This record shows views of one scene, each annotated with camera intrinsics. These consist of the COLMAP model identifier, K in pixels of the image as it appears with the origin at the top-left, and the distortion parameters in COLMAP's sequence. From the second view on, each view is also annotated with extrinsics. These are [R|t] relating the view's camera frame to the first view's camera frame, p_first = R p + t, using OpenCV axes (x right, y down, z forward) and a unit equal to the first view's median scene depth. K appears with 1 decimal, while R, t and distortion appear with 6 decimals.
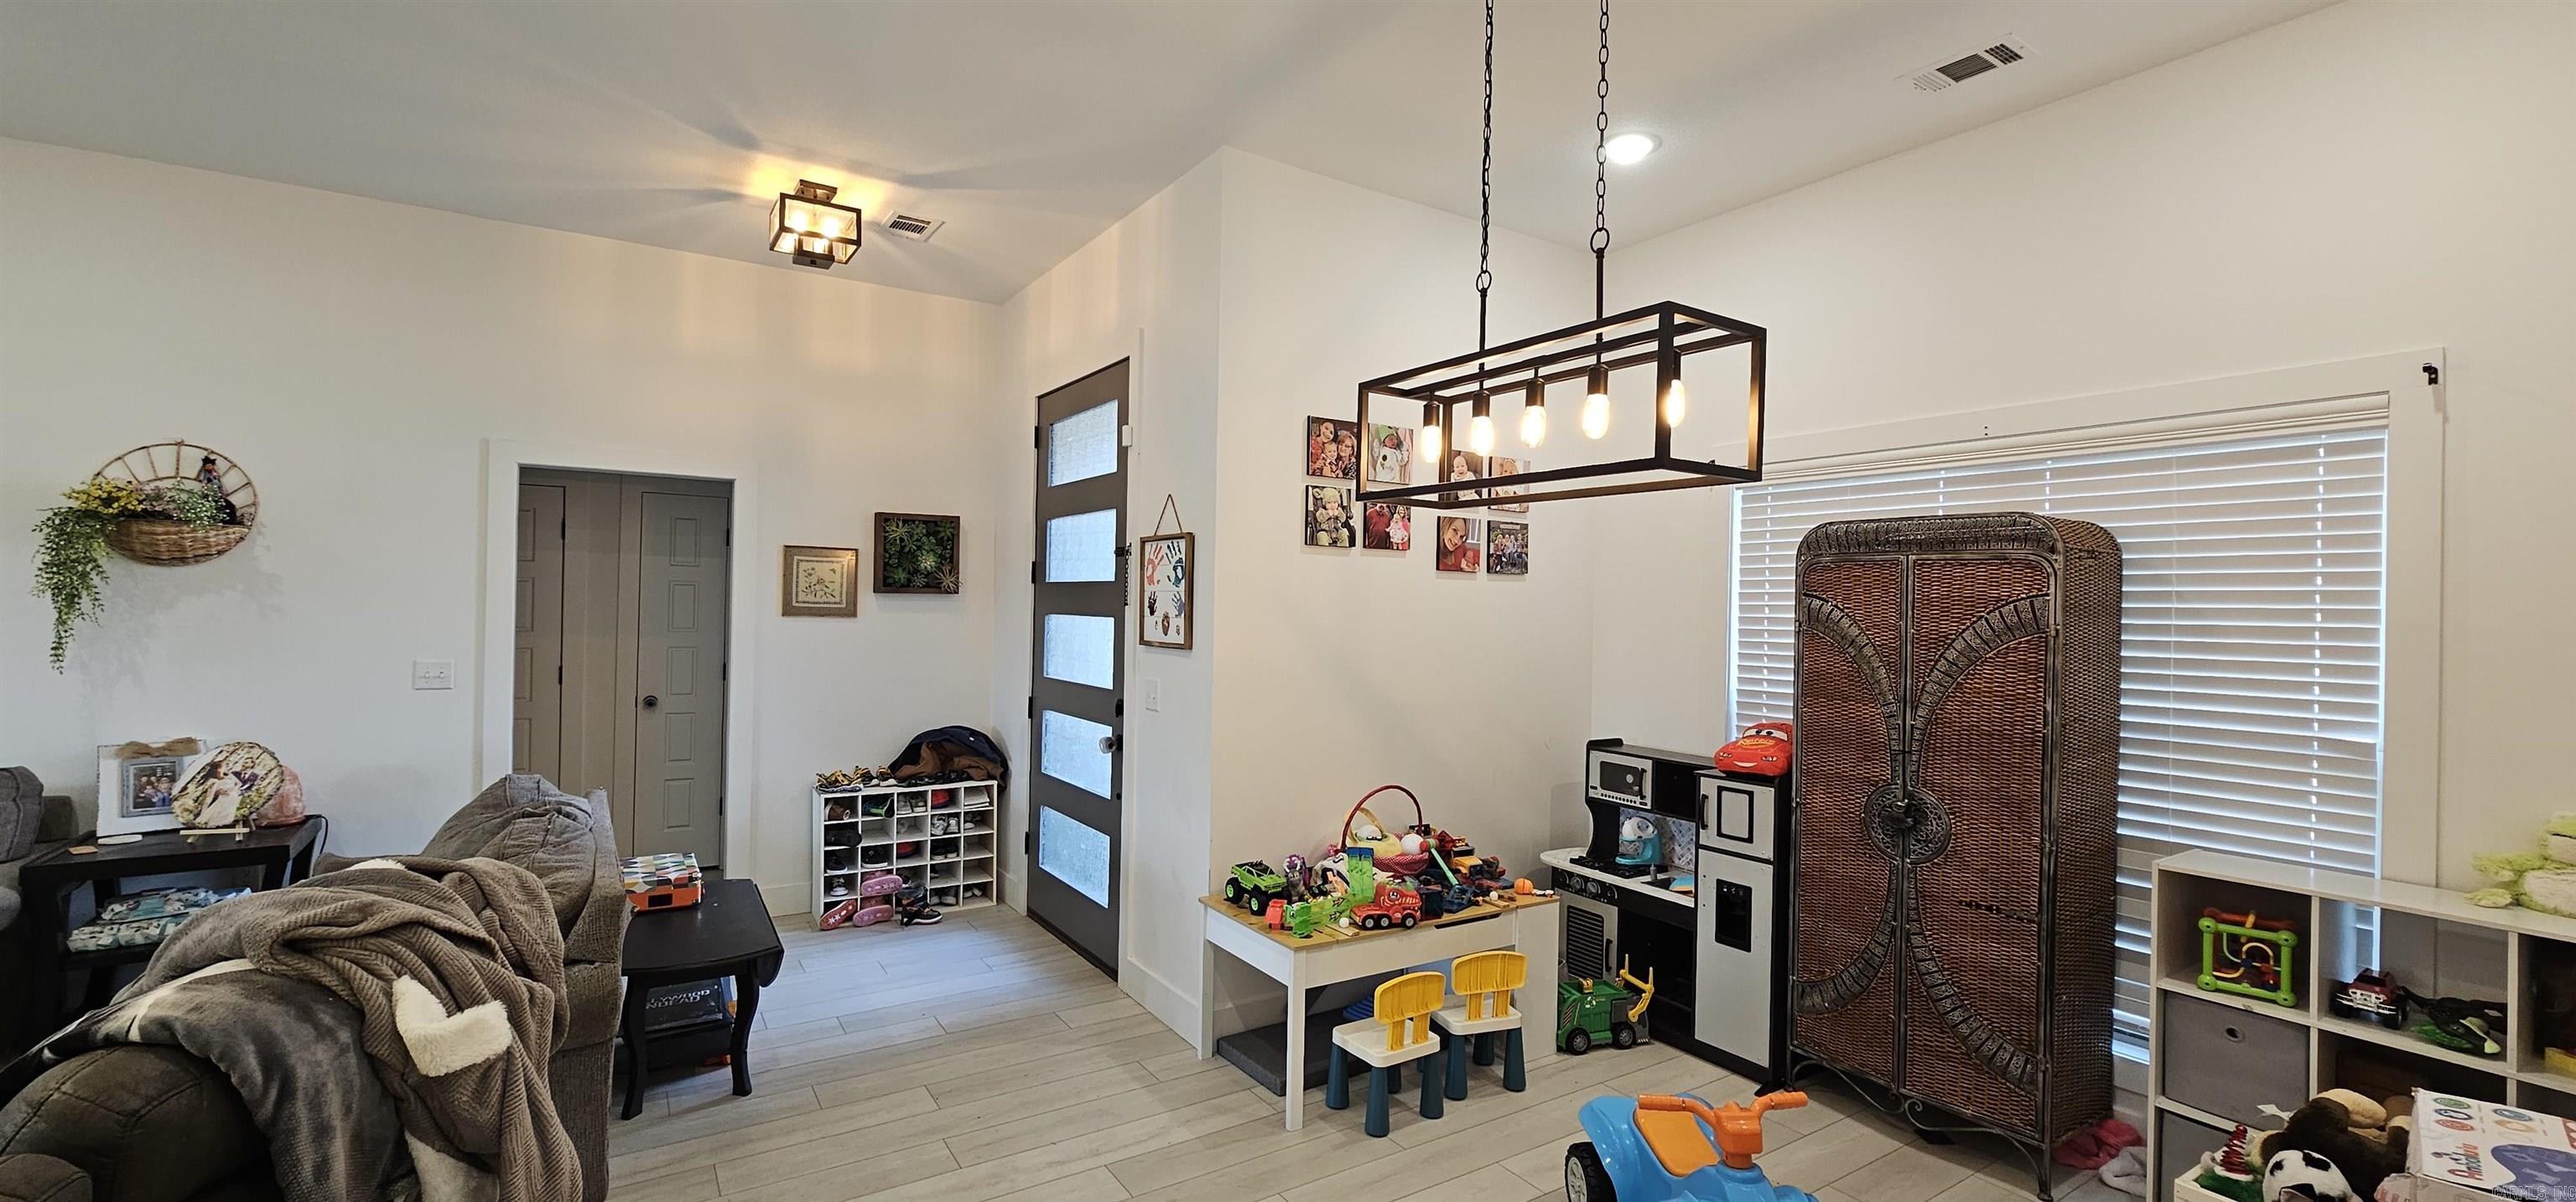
lens RADIAL K [[1056.6, 0, 1283.7], [0, 1056.6, 607.7], [0, 0, 1]] dist [-0.004323, 0.000926]
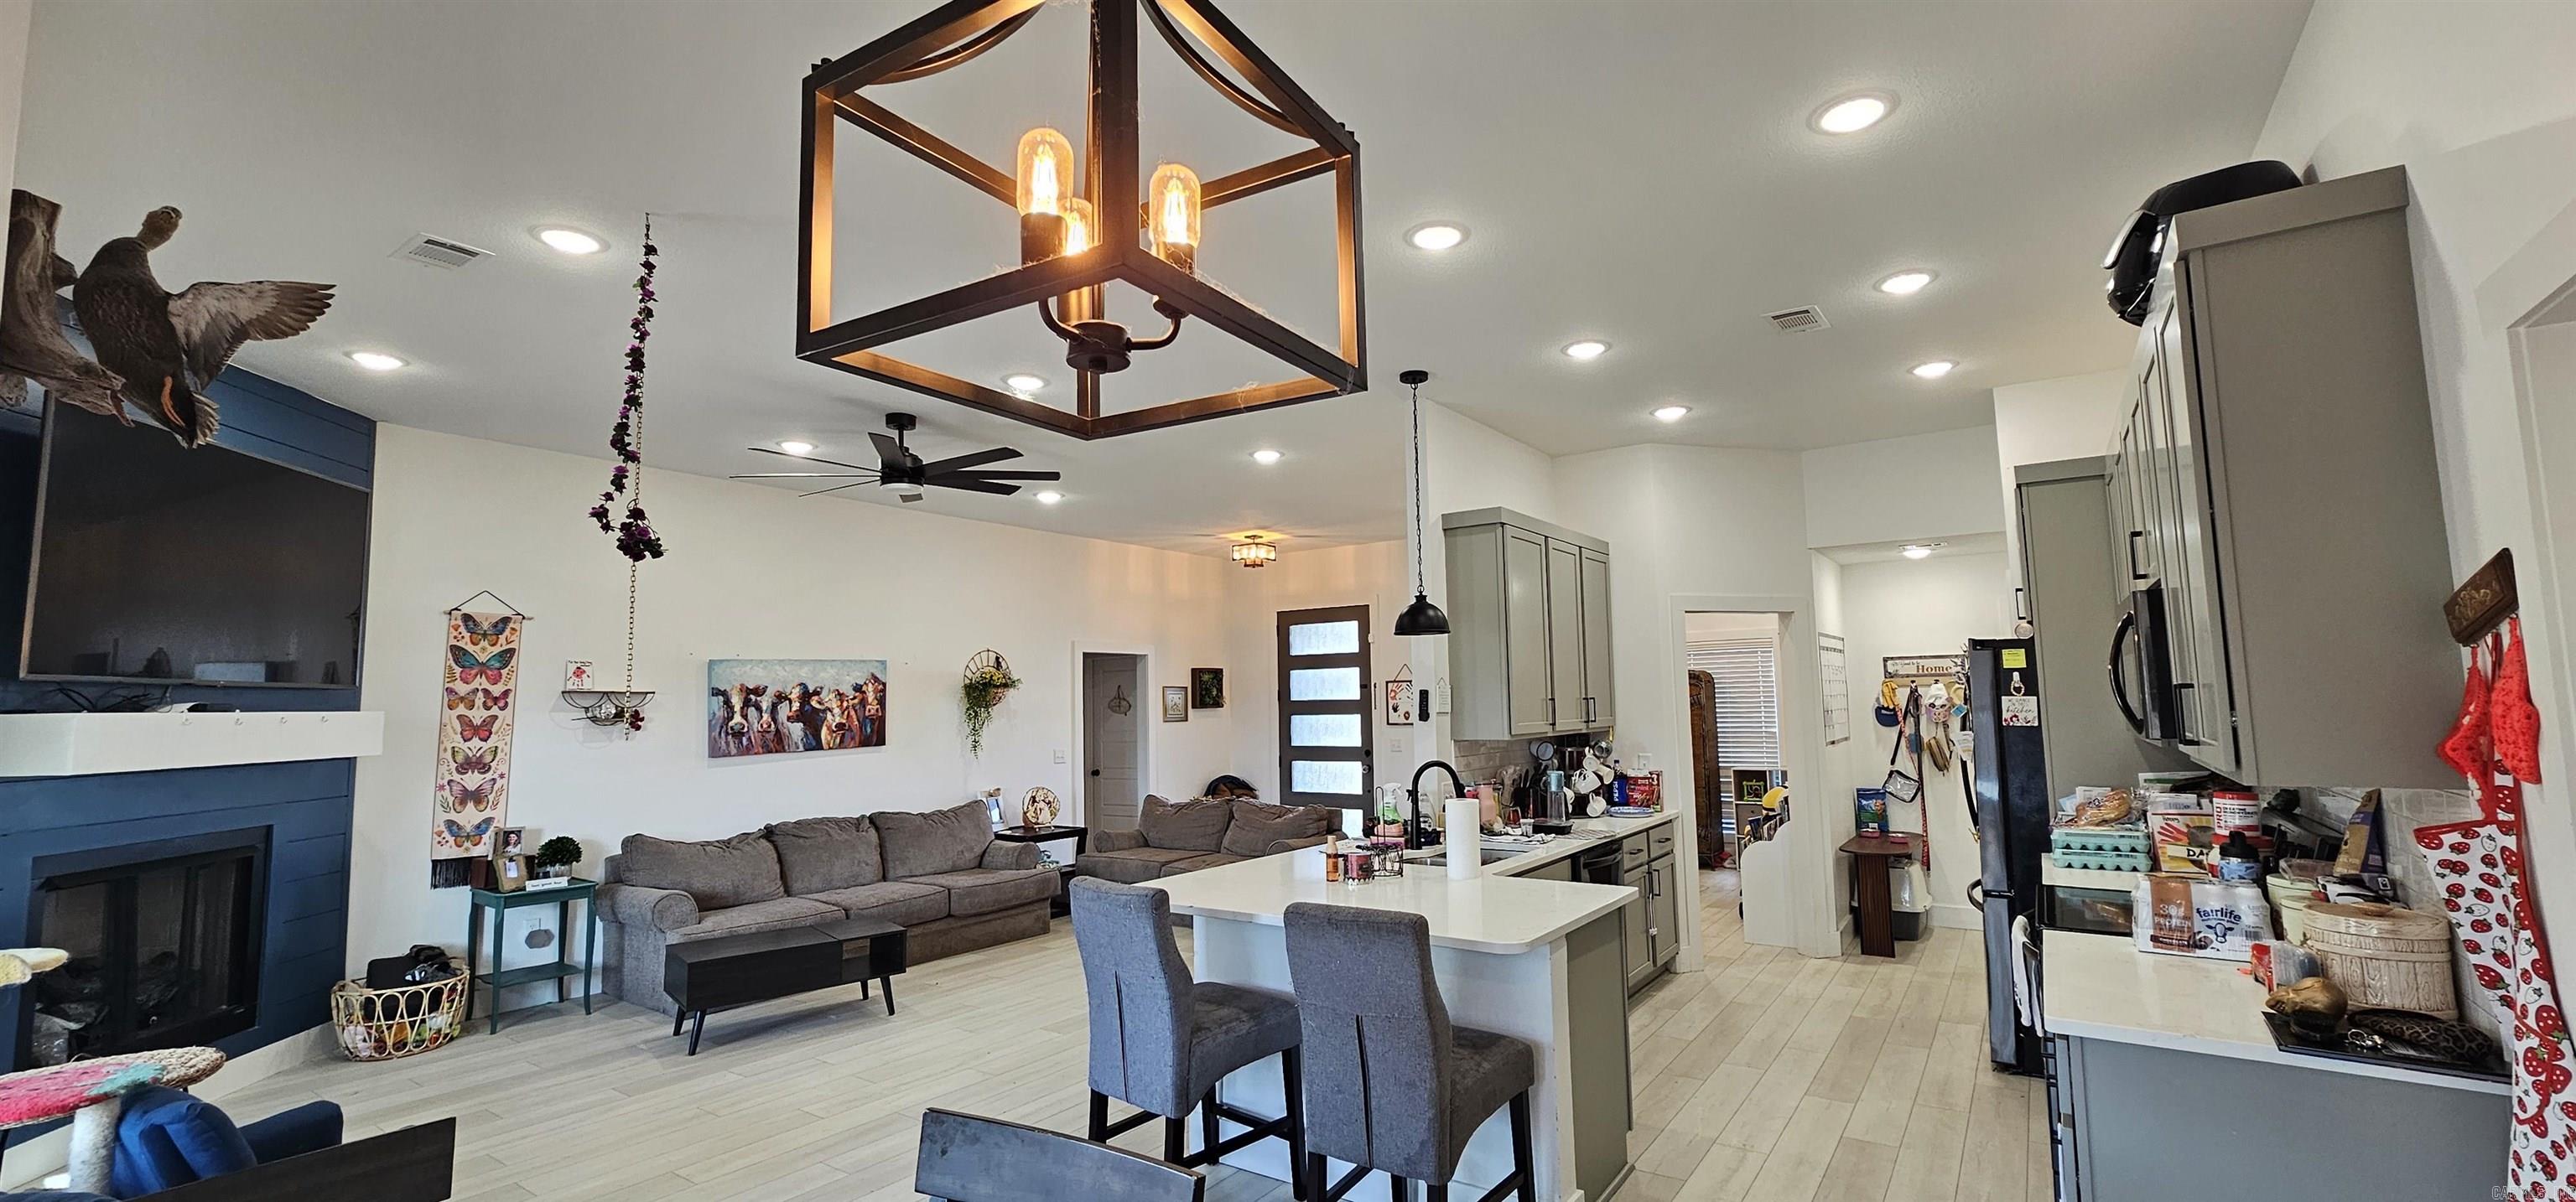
lens RADIAL K [[1056.6, 0, 1280.4], [0, 1056.6, 610.6], [0, 0, 1]] dist [-0.004323, 0.000926]
pose [[0.932193, -0.004704, 0.361932, -1.030622], [0.037307, 0.995839, -0.083144, -0.028483], [-0.360035, 0.091009, 0.928489, -0.992437]]
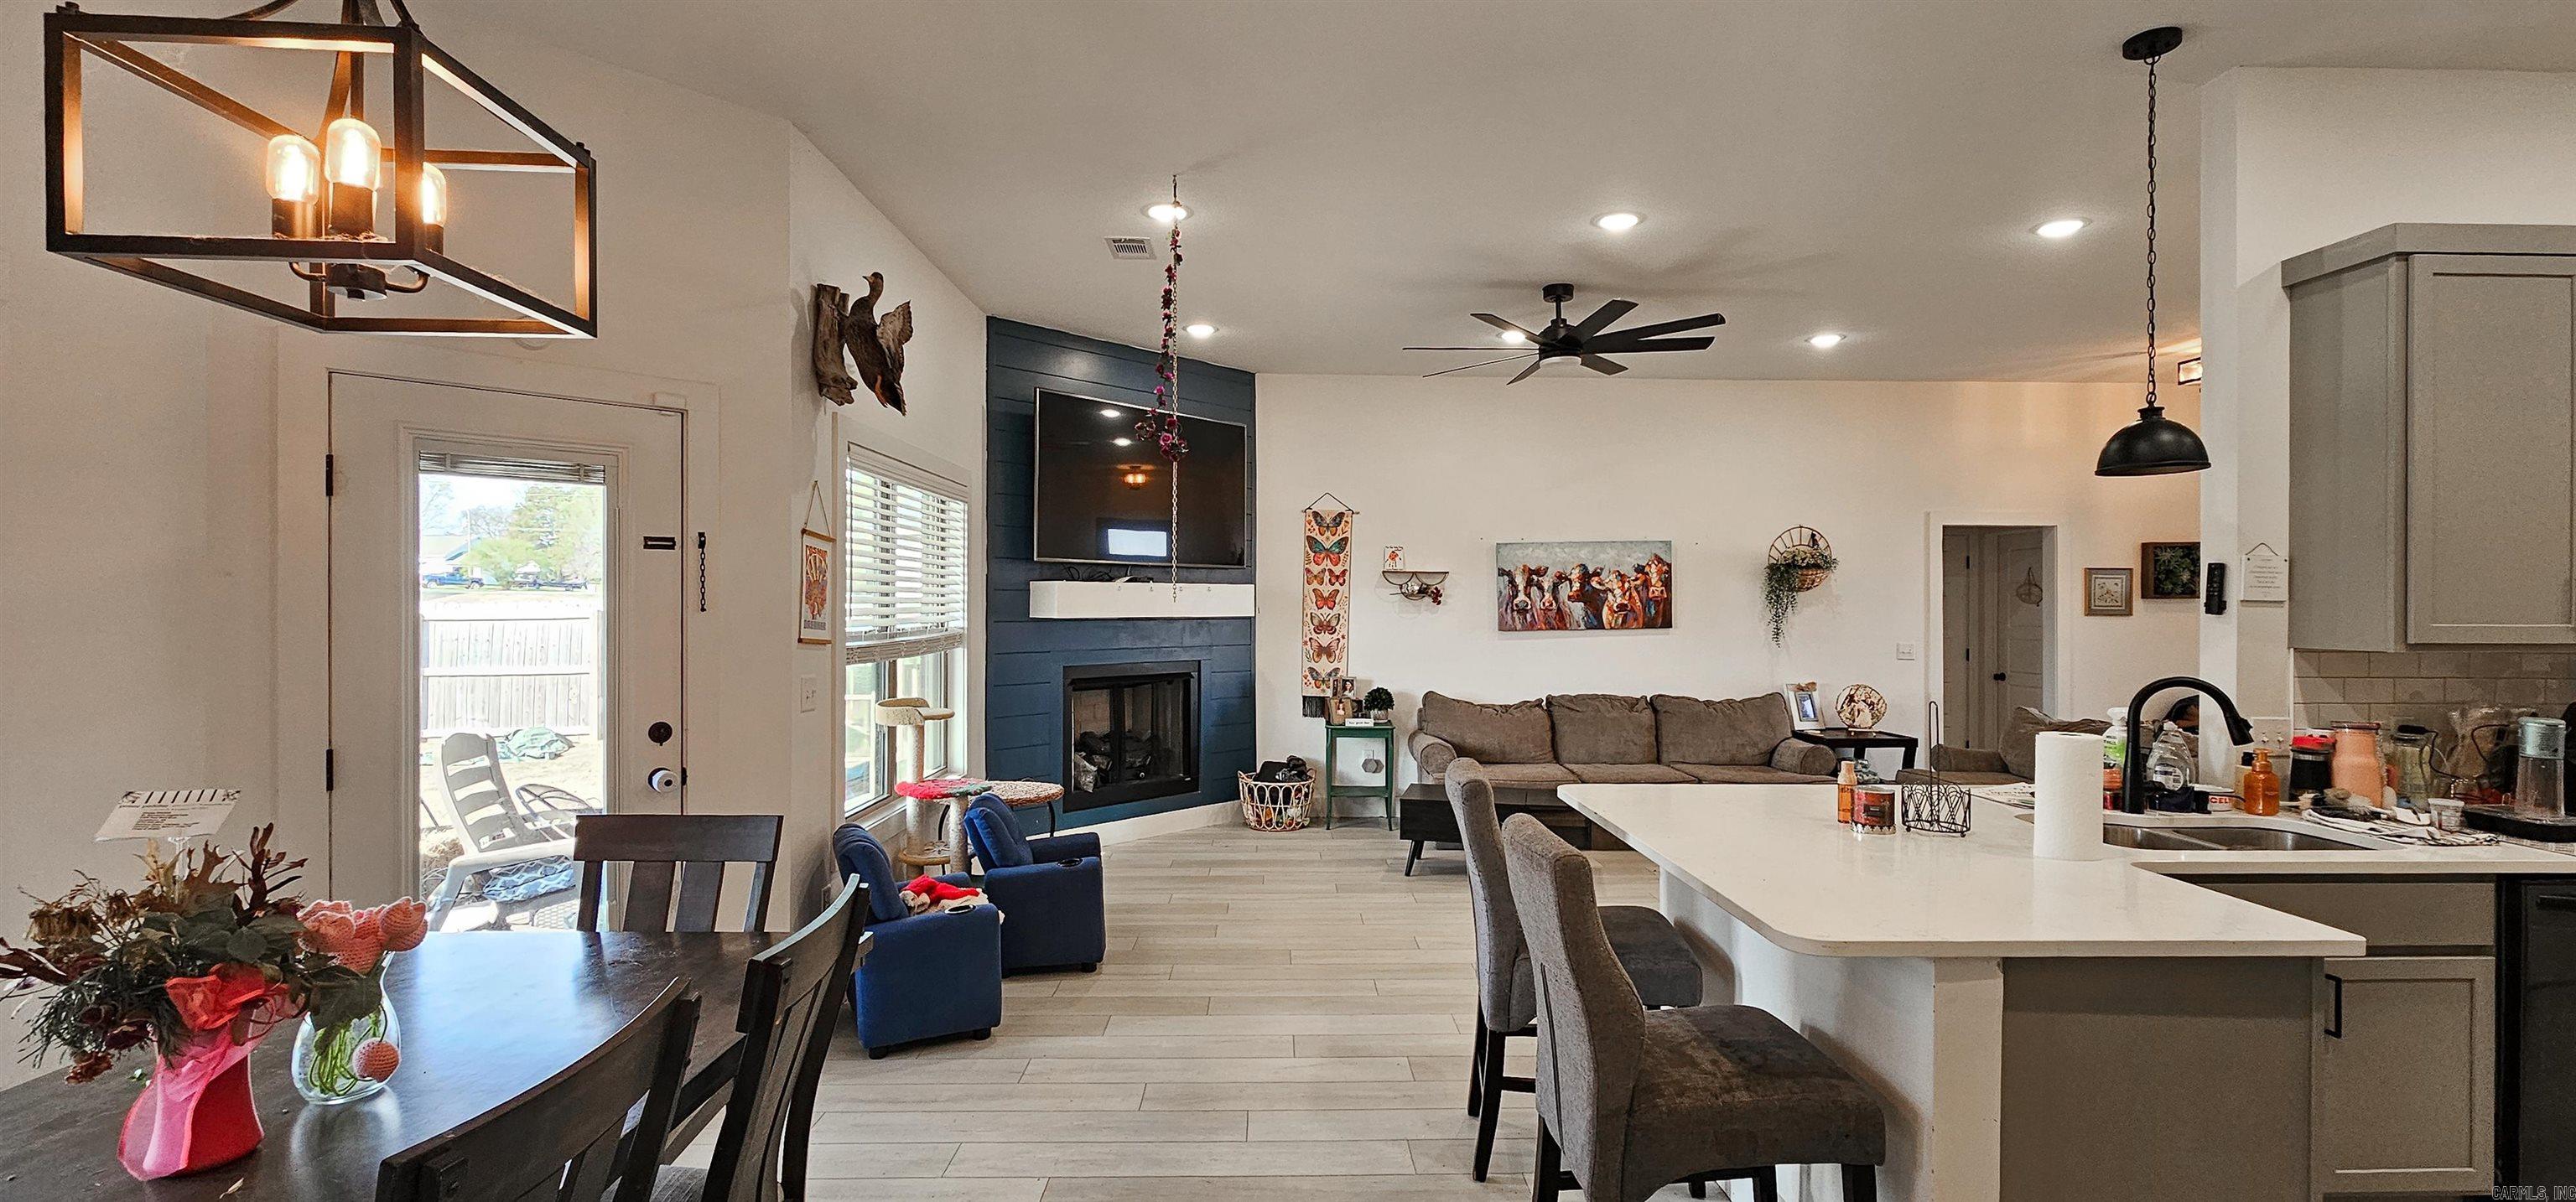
lens RADIAL K [[1056.6, 0, 1271.7], [0, 1056.6, 602.3], [0, 0, 1]] dist [-0.004323, 0.000926]
pose [[0.848868, -0.015277, -0.528384, -0.689677], [0.011864, 0.999881, -0.009849, -0.010081], [0.528472, 0.002091, 0.848948, -0.911760]]
